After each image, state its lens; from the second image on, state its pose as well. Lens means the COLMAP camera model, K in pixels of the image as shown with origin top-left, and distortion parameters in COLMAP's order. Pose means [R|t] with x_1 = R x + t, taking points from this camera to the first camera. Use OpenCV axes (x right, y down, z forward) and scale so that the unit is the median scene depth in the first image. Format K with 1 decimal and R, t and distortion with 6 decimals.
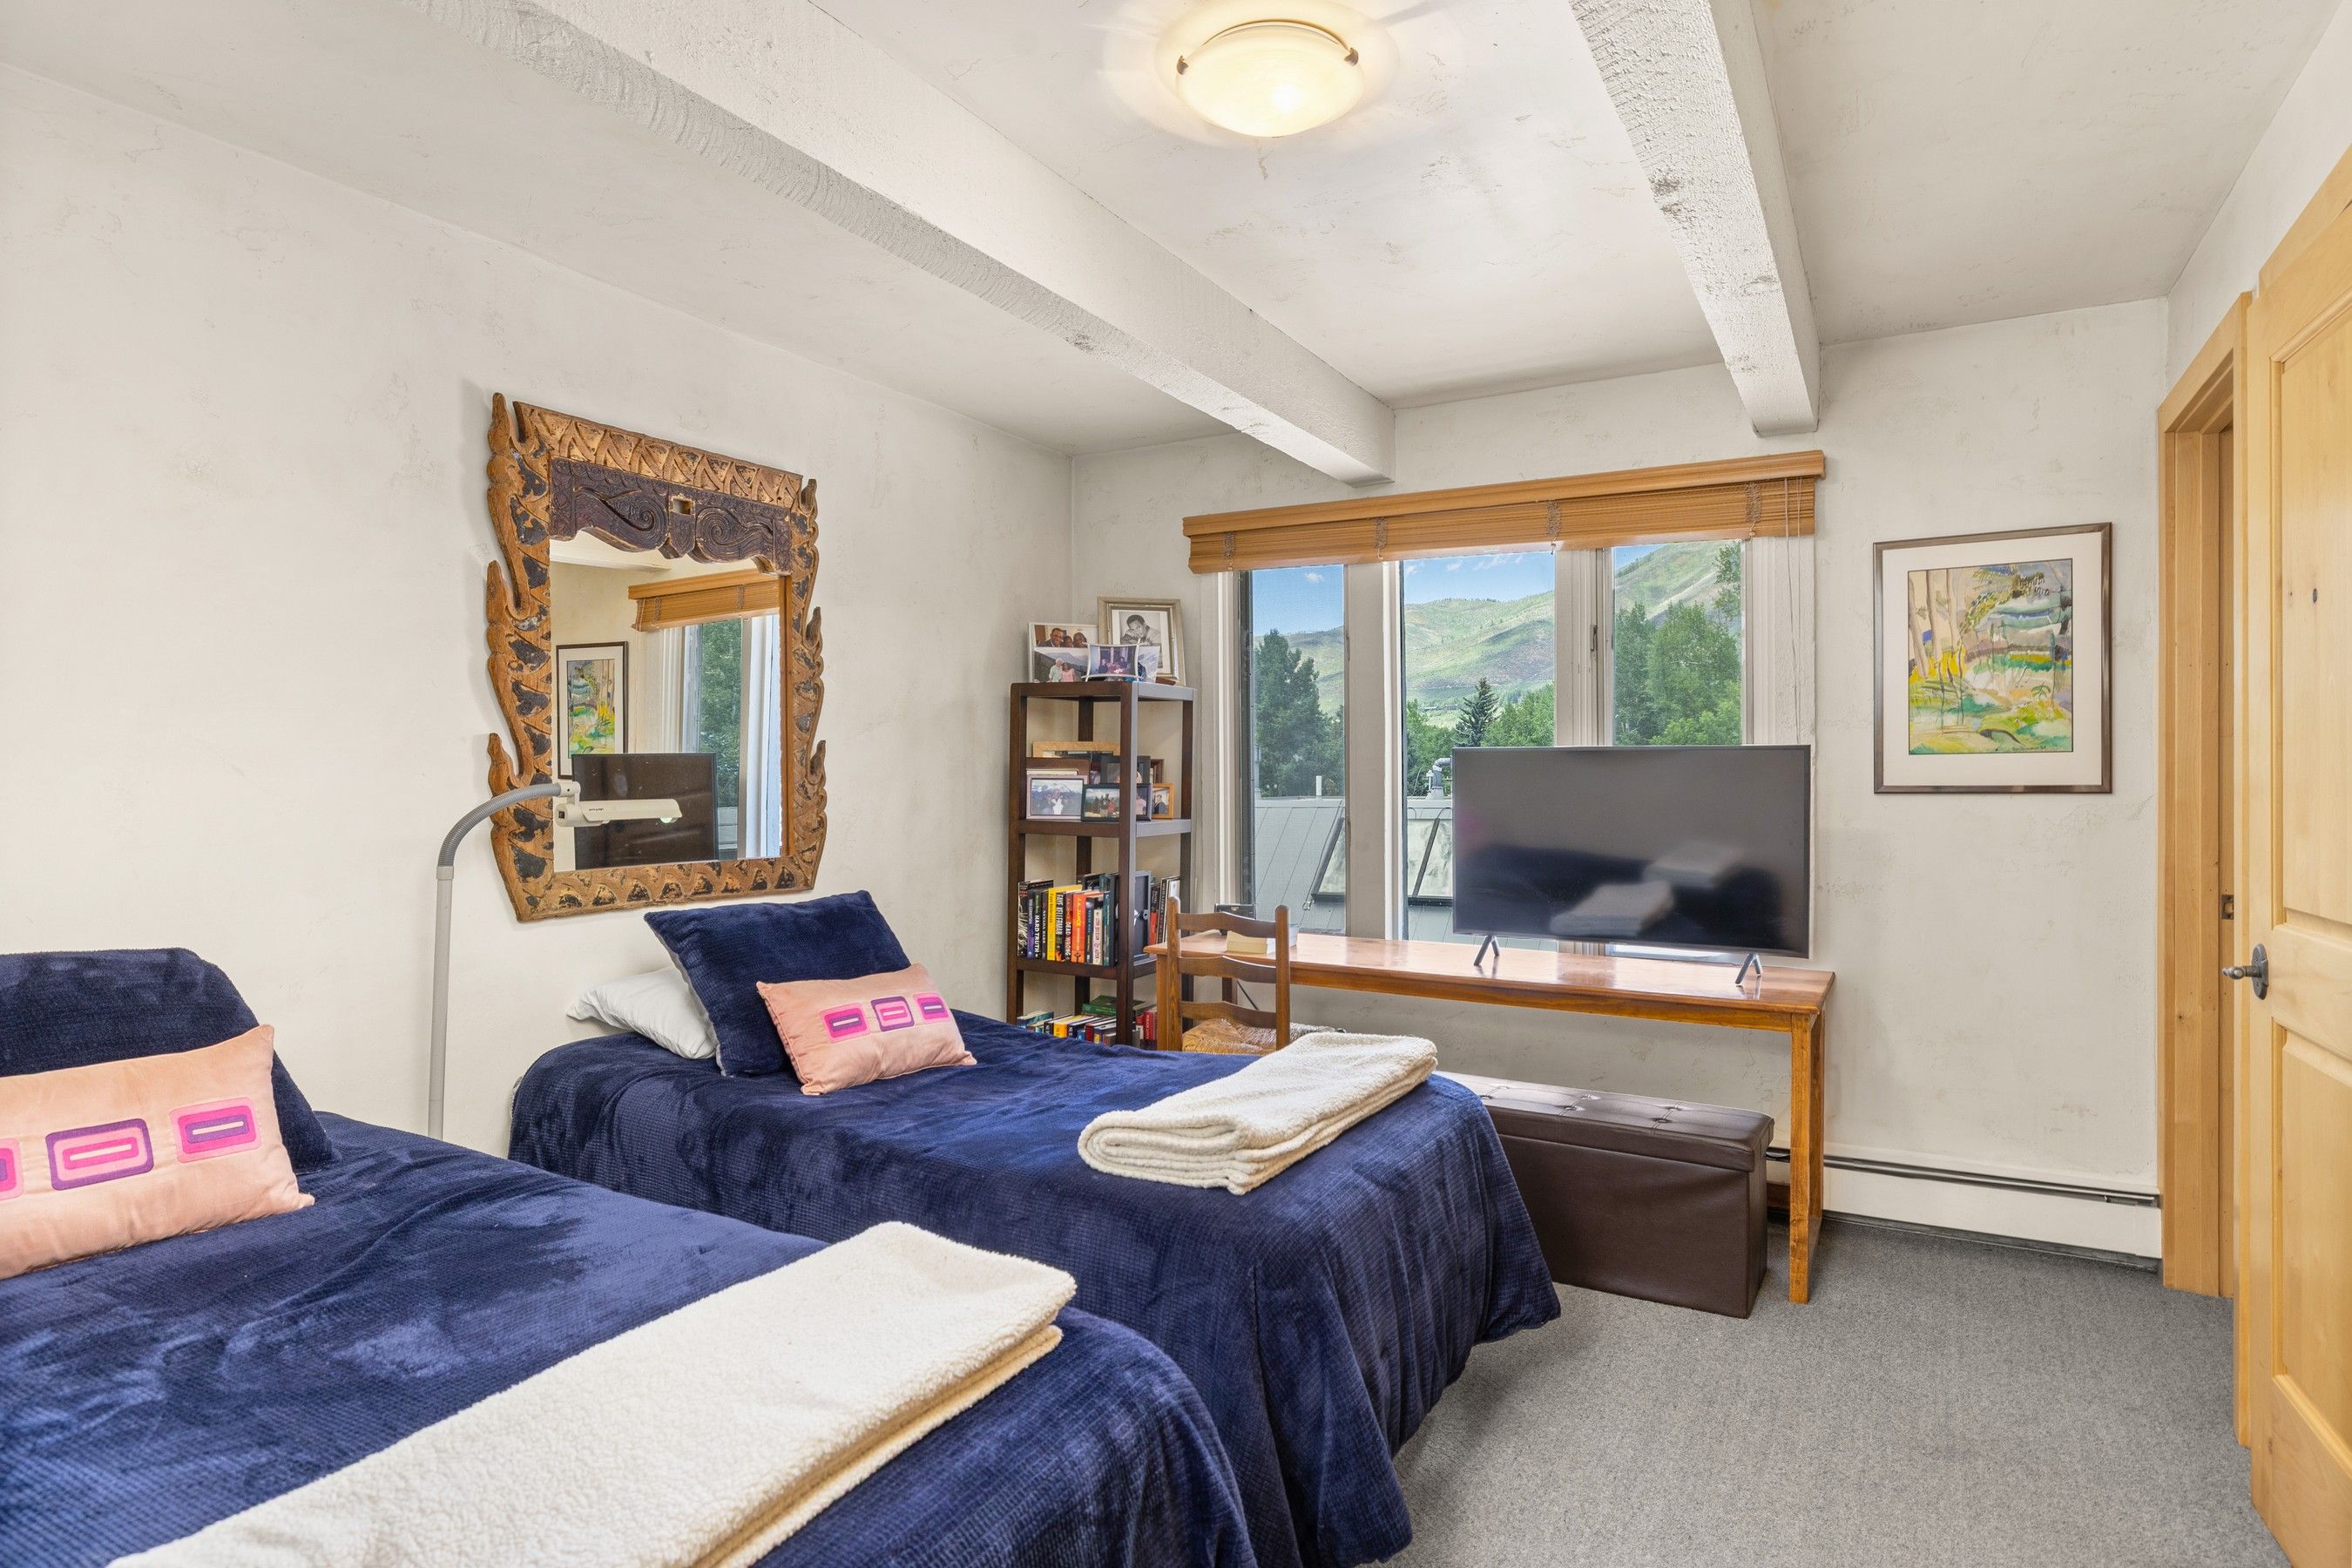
lens RADIAL K [[1281.6, 0, 1181.3], [0, 1281.6, 774.4], [0, 0, 1]] dist [0.000495, 0.000017]
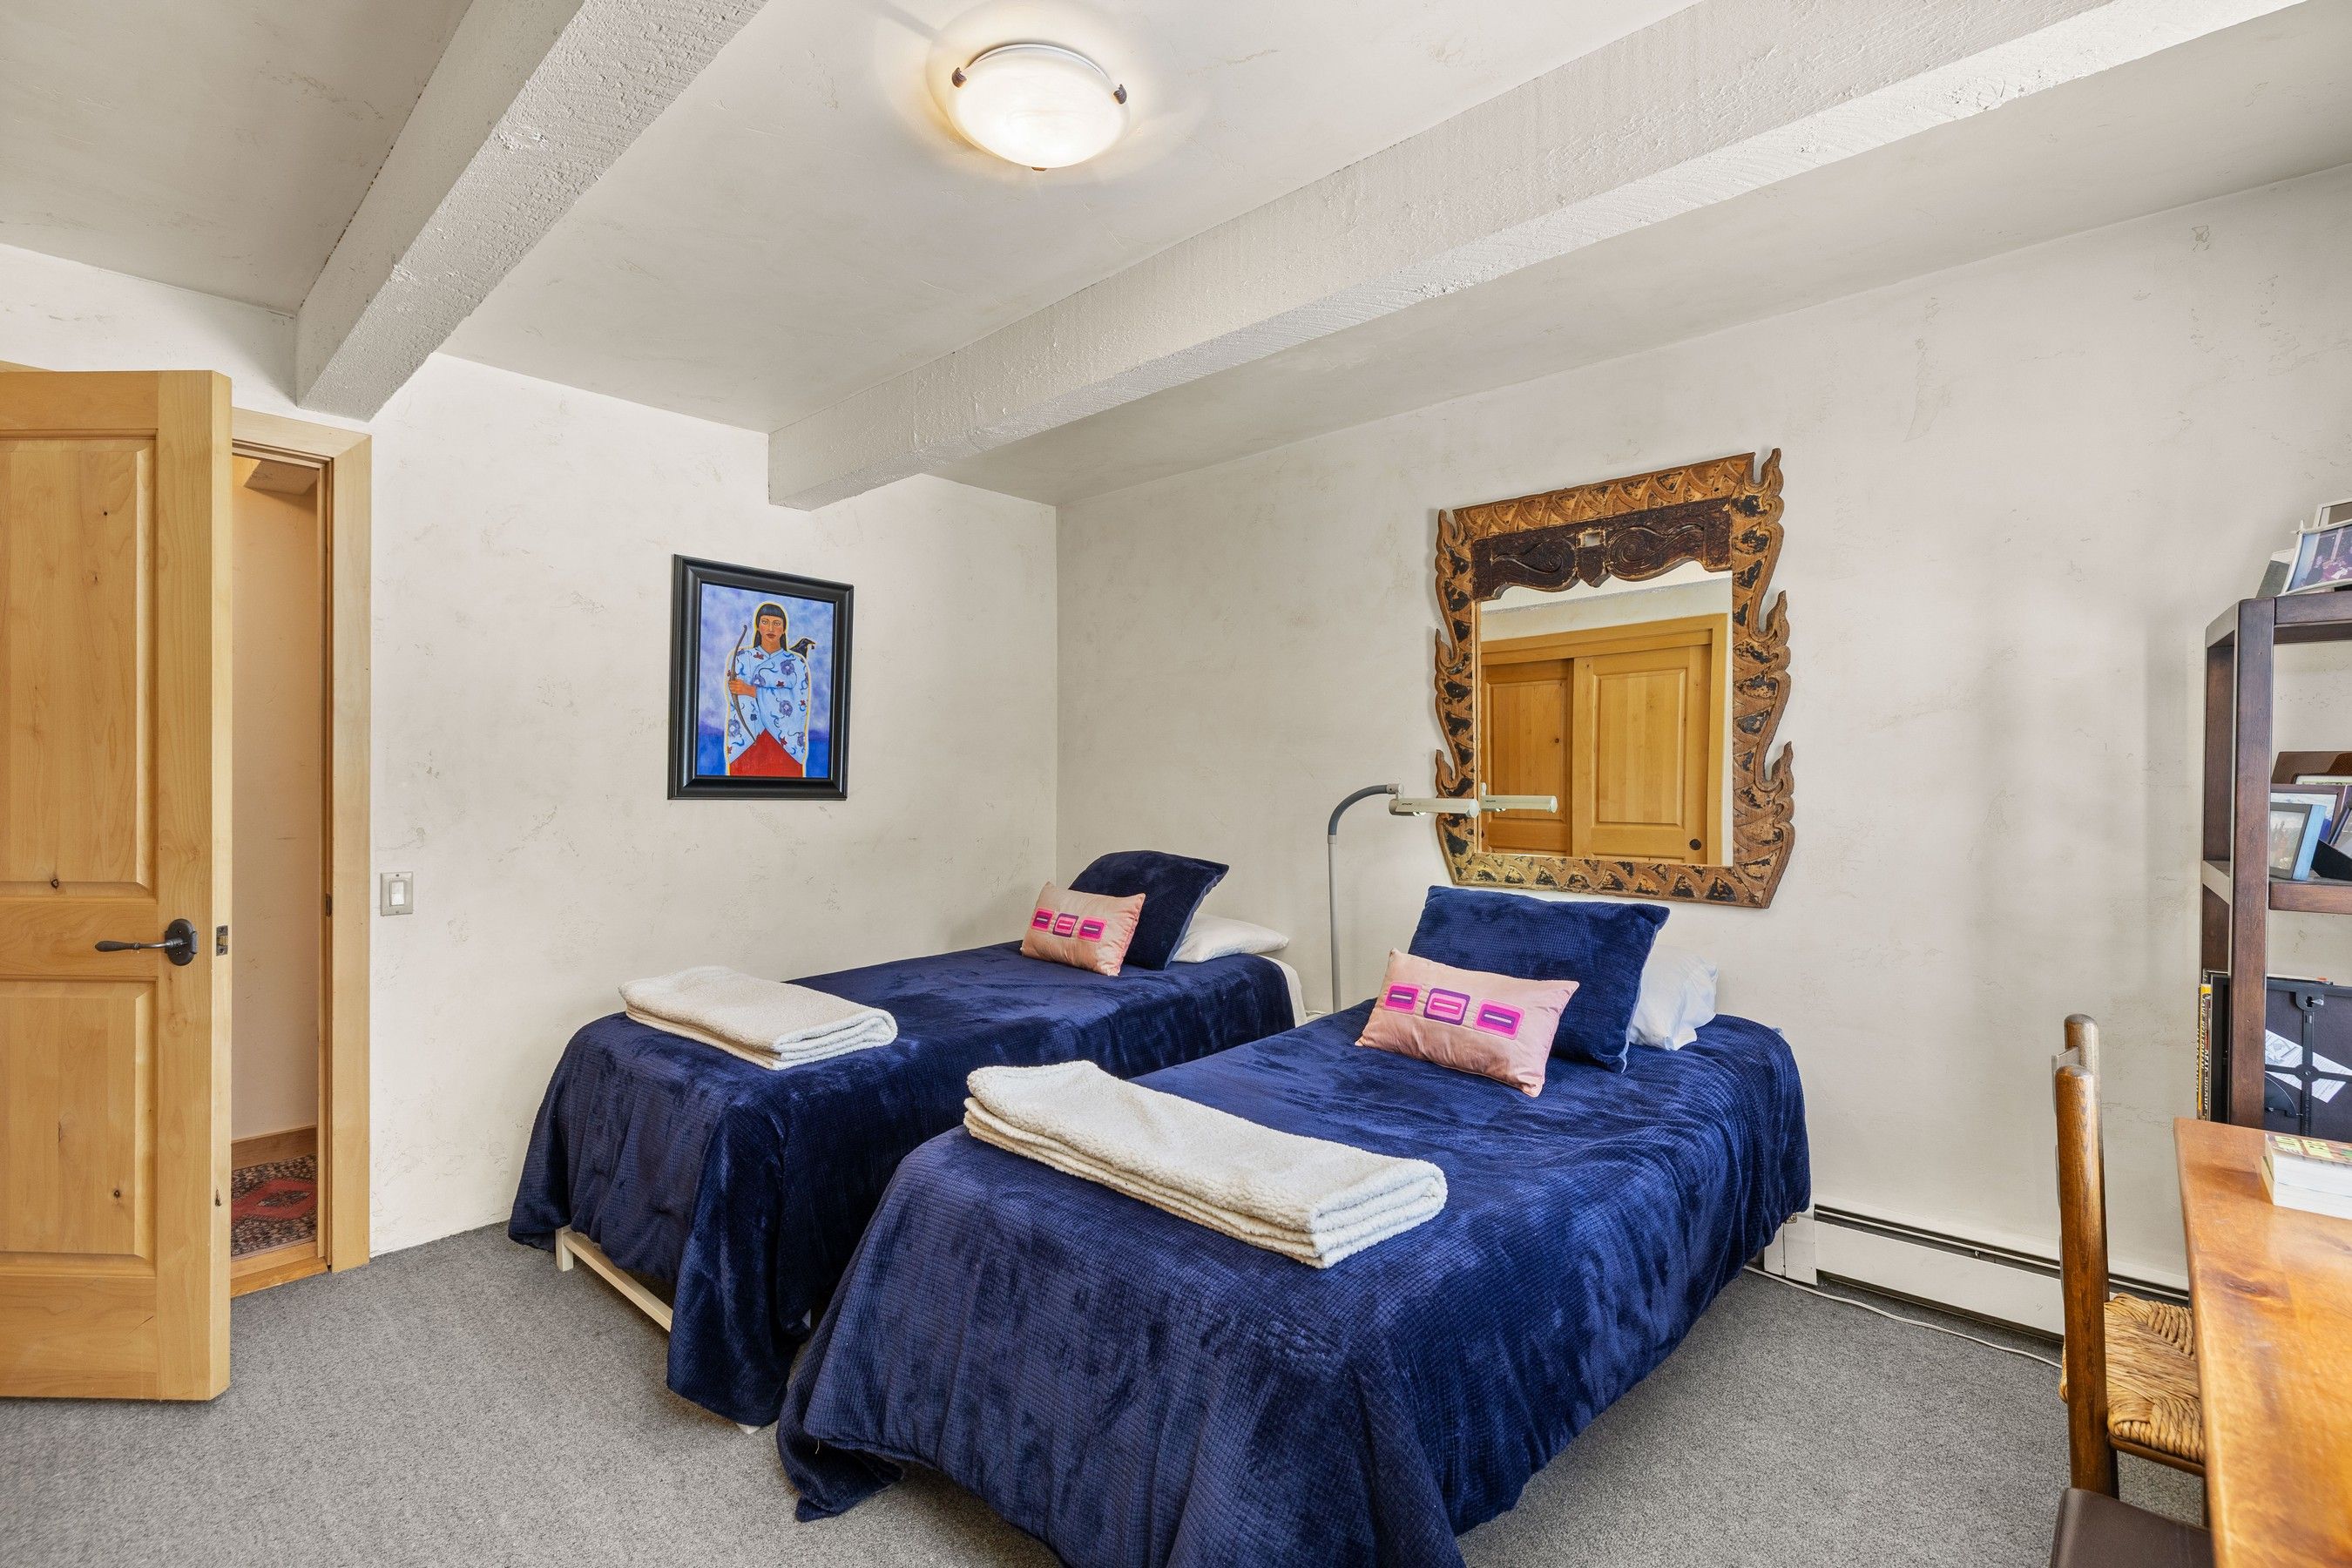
lens RADIAL K [[1033.9, 0, 1186.9], [0, 1033.9, 780.5], [0, 0, 1]] dist [-0.000005, 0.000060]
pose [[-0.220426, 0.002728, -0.975400, 0.629101], [-0.006865, 0.999967, 0.004348, -0.000609], [0.975380, 0.007655, -0.220400, 0.951160]]
